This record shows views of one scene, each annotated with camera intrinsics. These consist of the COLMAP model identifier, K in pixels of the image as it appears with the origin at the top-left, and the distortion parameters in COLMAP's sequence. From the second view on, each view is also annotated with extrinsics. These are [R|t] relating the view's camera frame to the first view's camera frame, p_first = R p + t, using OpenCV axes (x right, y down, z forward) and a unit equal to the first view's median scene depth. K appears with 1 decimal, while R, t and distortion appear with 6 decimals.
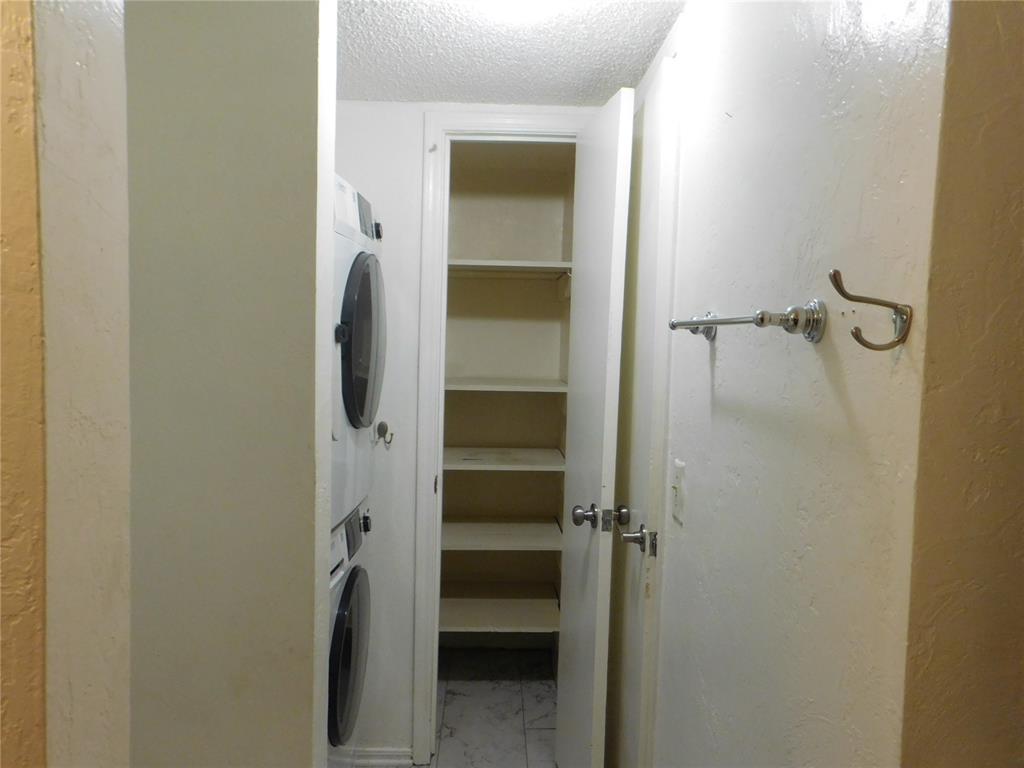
lens RADIAL K [[776.4, 0, 512.0], [0, 776.4, 384.0], [0, 0, 1]] dist [-0.014011, 0.056937]
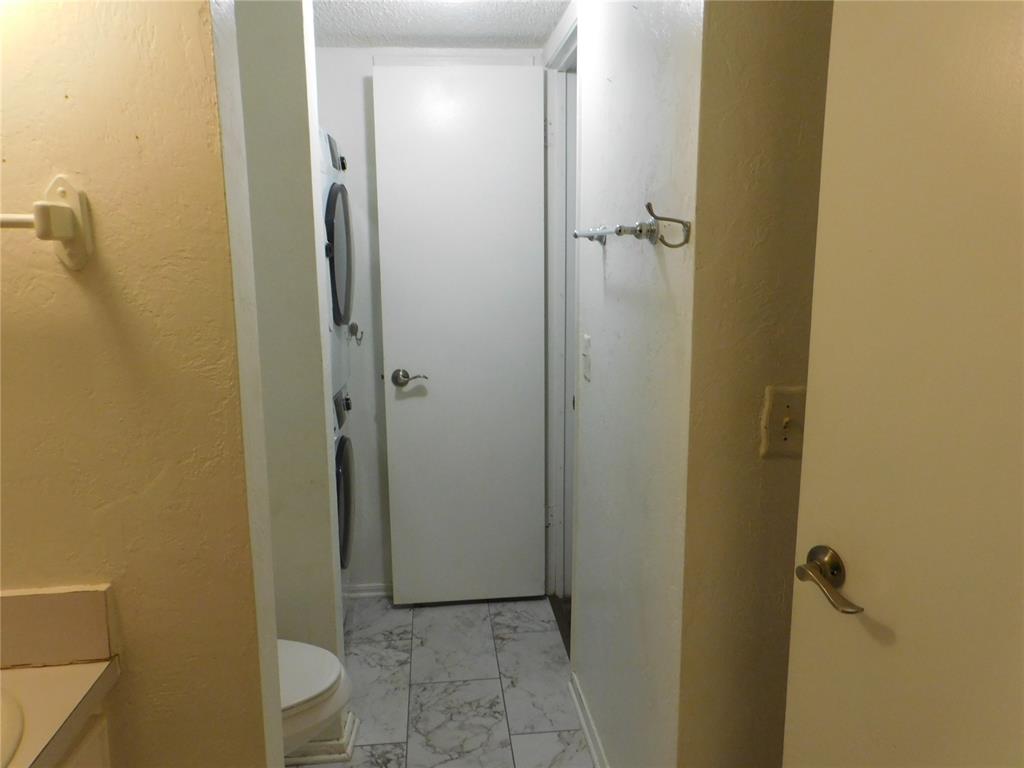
lens RADIAL K [[776.4, 0, 512.0], [0, 776.4, 384.0], [0, 0, 1]] dist [-0.014011, 0.056937]
pose [[0.996368, -0.048944, 0.069681, -0.017059], [0.040647, 0.992431, 0.115881, 0.023941], [-0.074825, -0.112628, 0.990816, -0.404935]]
